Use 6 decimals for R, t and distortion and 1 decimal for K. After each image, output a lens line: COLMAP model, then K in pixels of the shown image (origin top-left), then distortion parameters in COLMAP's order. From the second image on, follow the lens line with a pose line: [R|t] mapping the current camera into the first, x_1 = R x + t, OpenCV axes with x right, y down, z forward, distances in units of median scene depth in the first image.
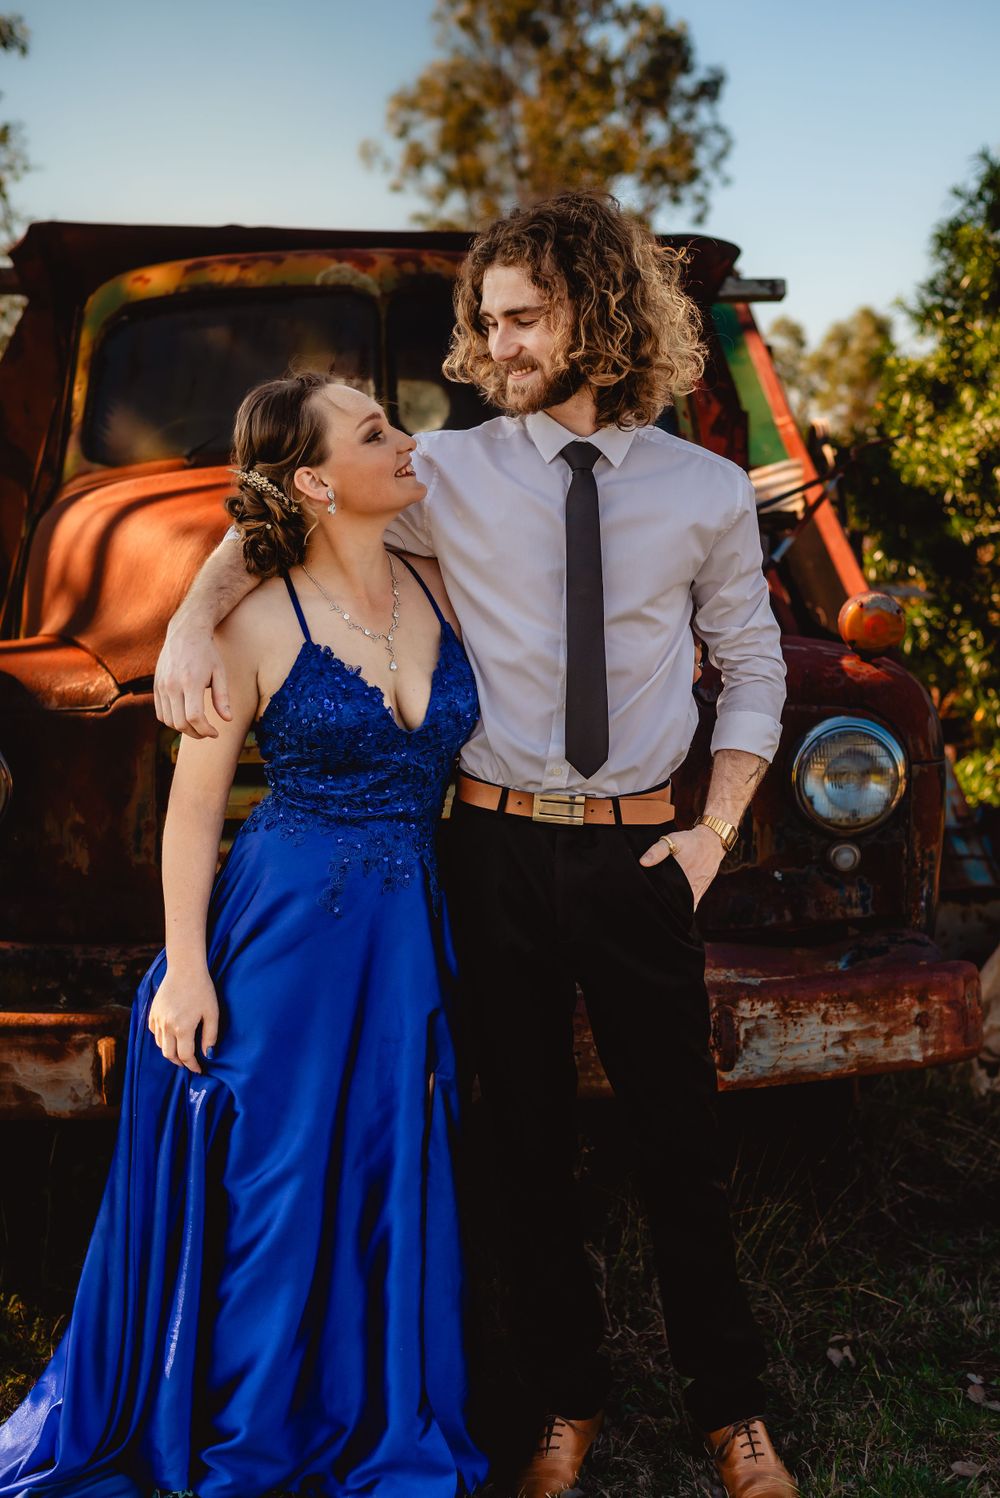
lens RADIAL K [[2144.6, 0, 507.3], [0, 2144.6, 748.4], [0, 0, 1]] dist [0.019731, 0.000000]
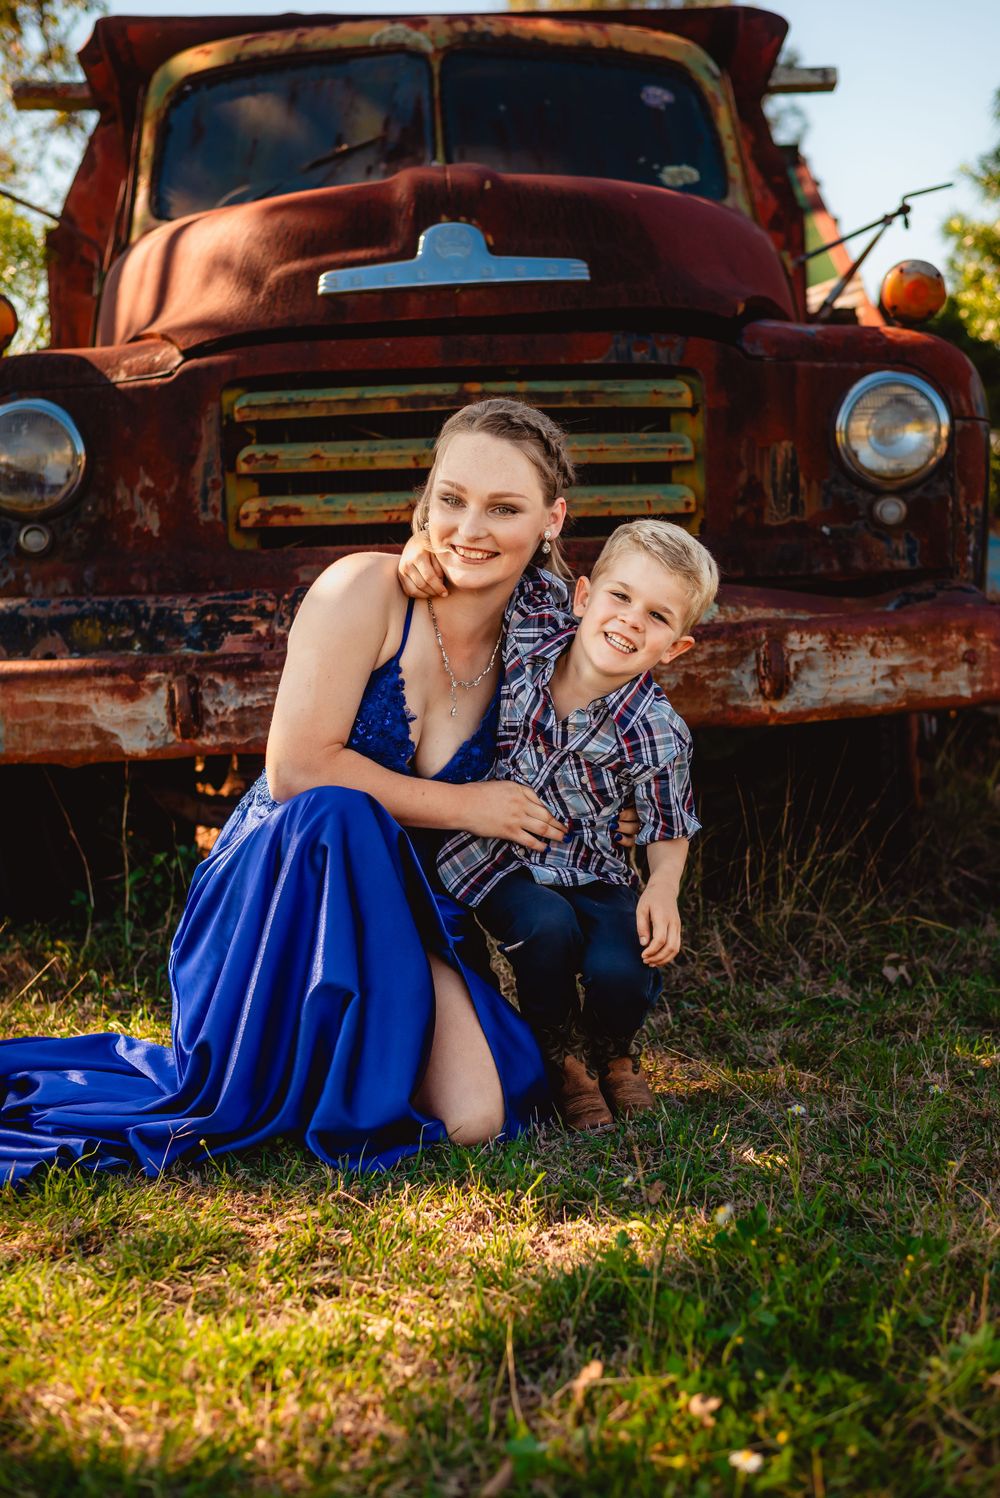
lens RADIAL K [[2144.6, 0, 510.0], [0, 2144.6, 757.6], [0, 0, 1]] dist [0.019731, 0.000000]
pose [[0.998639, -0.027599, -0.044258, 0.017711], [0.027340, 0.999605, -0.006443, 0.171654], [0.044419, 0.005224, 0.998999, -0.032713]]
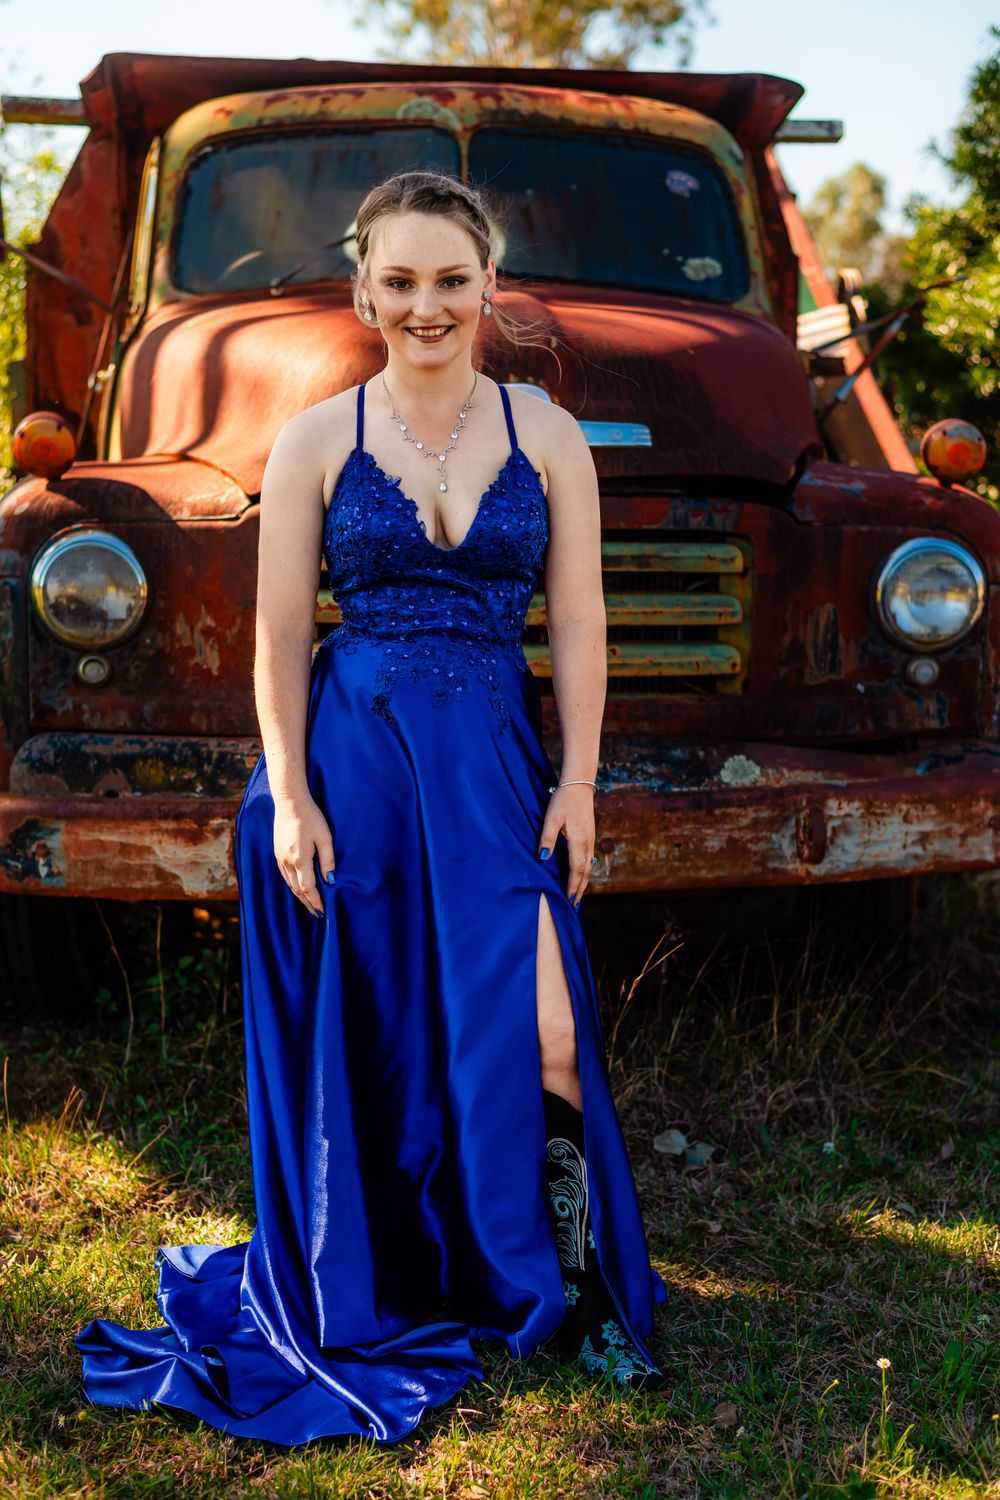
lens RADIAL K [[2292.1, 0, 448.9], [0, 2292.1, 782.1], [0, 0, 1]] dist [0.010281, 0.000000]
pose [[0.999903, 0.013888, -0.000458, -0.076593], [-0.013832, 0.997922, 0.062938, 0.037464], [0.001331, -0.062926, 0.998017, -0.134616]]
